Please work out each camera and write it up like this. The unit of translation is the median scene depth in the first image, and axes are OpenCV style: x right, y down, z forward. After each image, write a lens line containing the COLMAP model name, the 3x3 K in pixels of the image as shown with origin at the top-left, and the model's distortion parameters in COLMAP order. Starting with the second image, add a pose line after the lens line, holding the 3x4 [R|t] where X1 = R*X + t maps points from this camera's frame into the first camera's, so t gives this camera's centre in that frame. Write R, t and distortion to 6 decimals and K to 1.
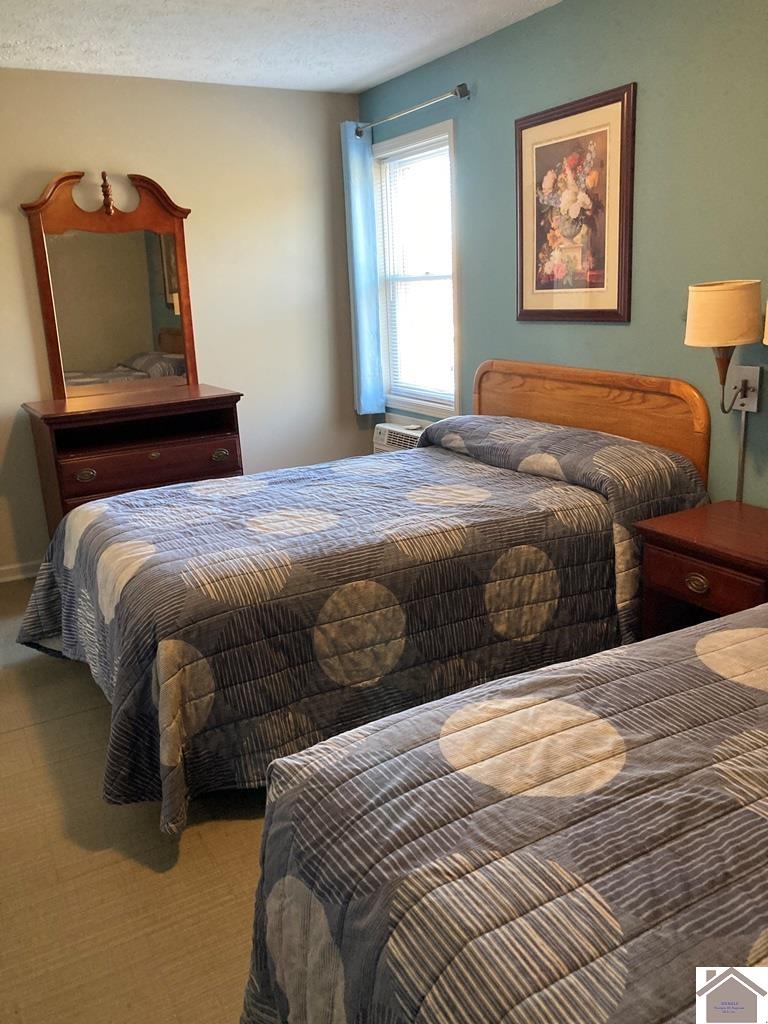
lens RADIAL K [[820.1, 0, 383.0], [0, 820.1, 504.1], [0, 0, 1]] dist [0.023606, -0.022365]
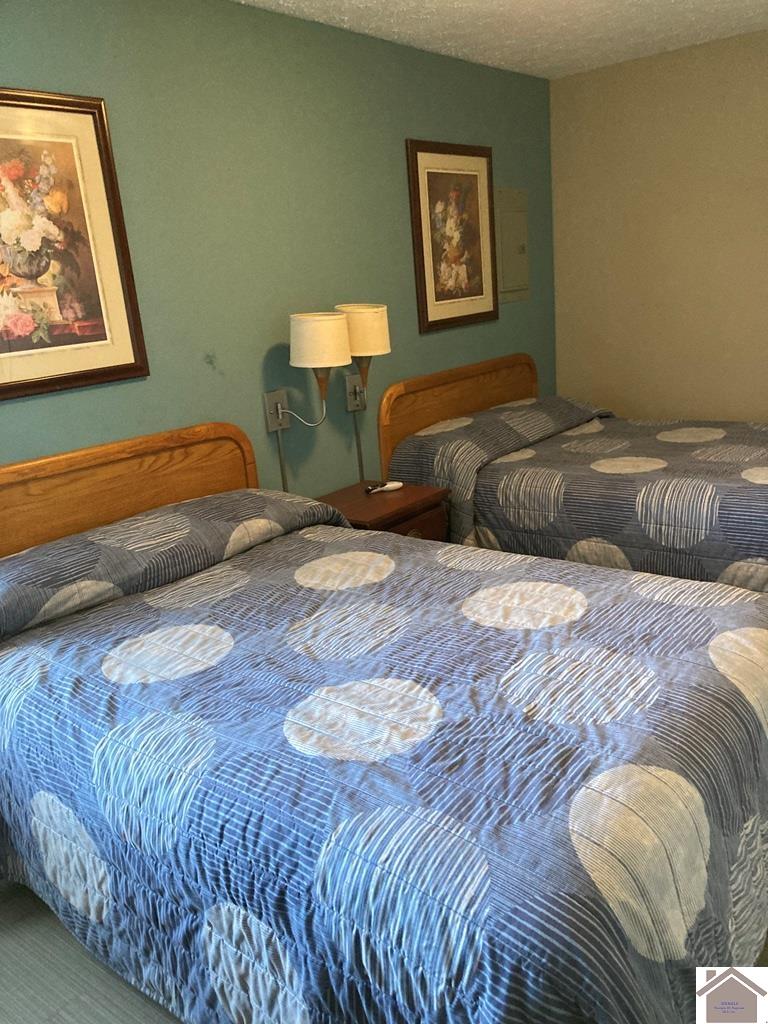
lens RADIAL K [[820.1, 0, 383.0], [0, 820.1, 520.5], [0, 0, 1]] dist [0.023606, -0.022365]
pose [[-0.369760, -0.178543, 0.911812, -0.599185], [0.347188, 0.883724, 0.313835, -0.267083], [-0.861823, 0.432614, -0.264778, 1.061892]]
